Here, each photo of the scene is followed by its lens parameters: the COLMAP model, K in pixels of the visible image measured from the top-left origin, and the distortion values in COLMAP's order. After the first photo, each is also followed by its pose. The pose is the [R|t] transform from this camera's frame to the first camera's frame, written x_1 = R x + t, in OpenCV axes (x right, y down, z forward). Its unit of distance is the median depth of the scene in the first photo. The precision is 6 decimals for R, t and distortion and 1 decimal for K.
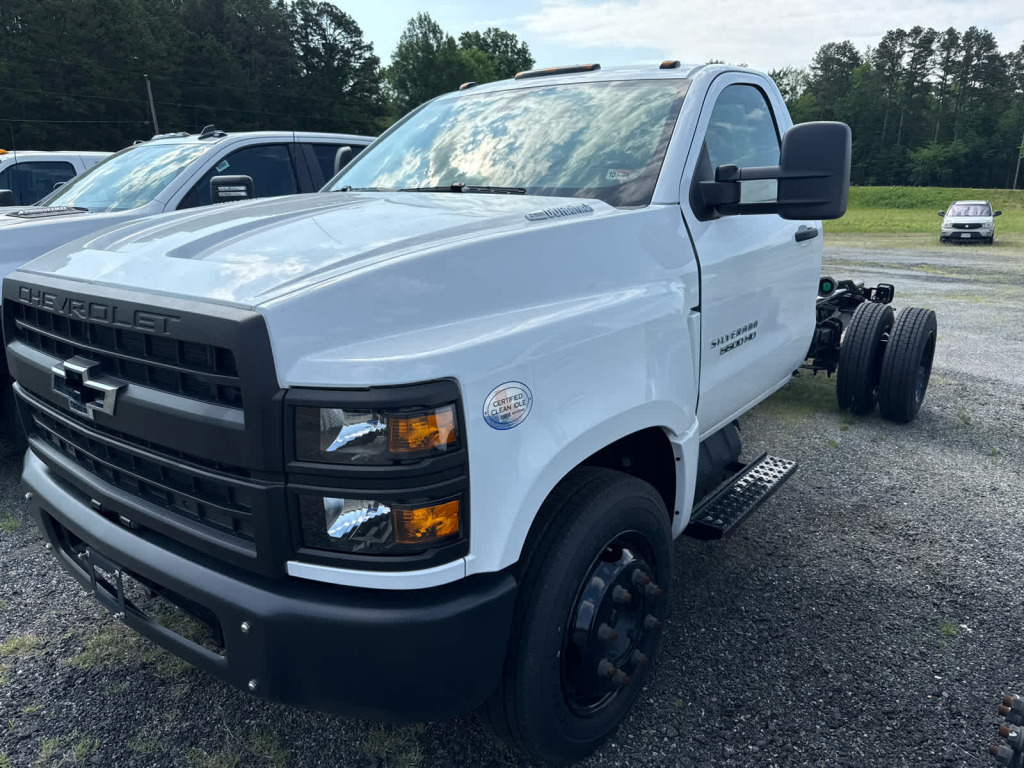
lens RADIAL K [[710.4, 0, 502.8], [0, 710.4, 391.2], [0, 0, 1]] dist [-0.002811, -0.008737]
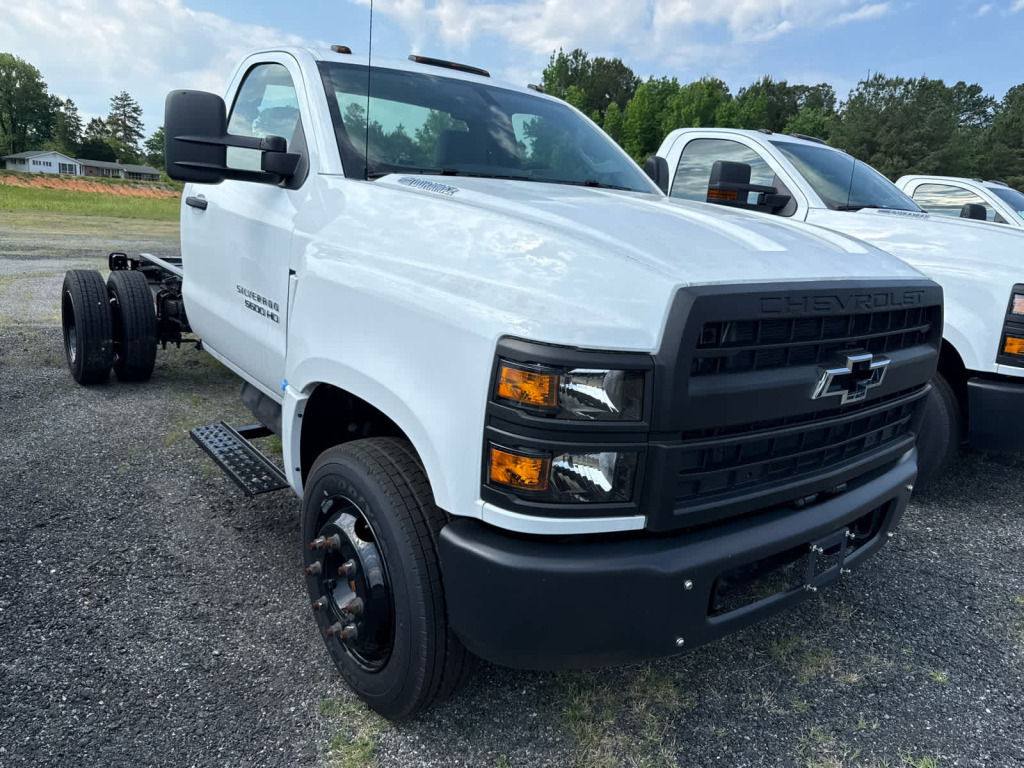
lens RADIAL K [[725.9, 0, 516.8], [0, 725.9, 376.0], [0, 0, 1]] dist [0.005735, -0.003878]
pose [[0.272440, -0.205647, 0.939939, -1.507472], [0.196518, 0.968192, 0.154868, -0.237477], [-0.941890, 0.142523, 0.304187, 0.978479]]
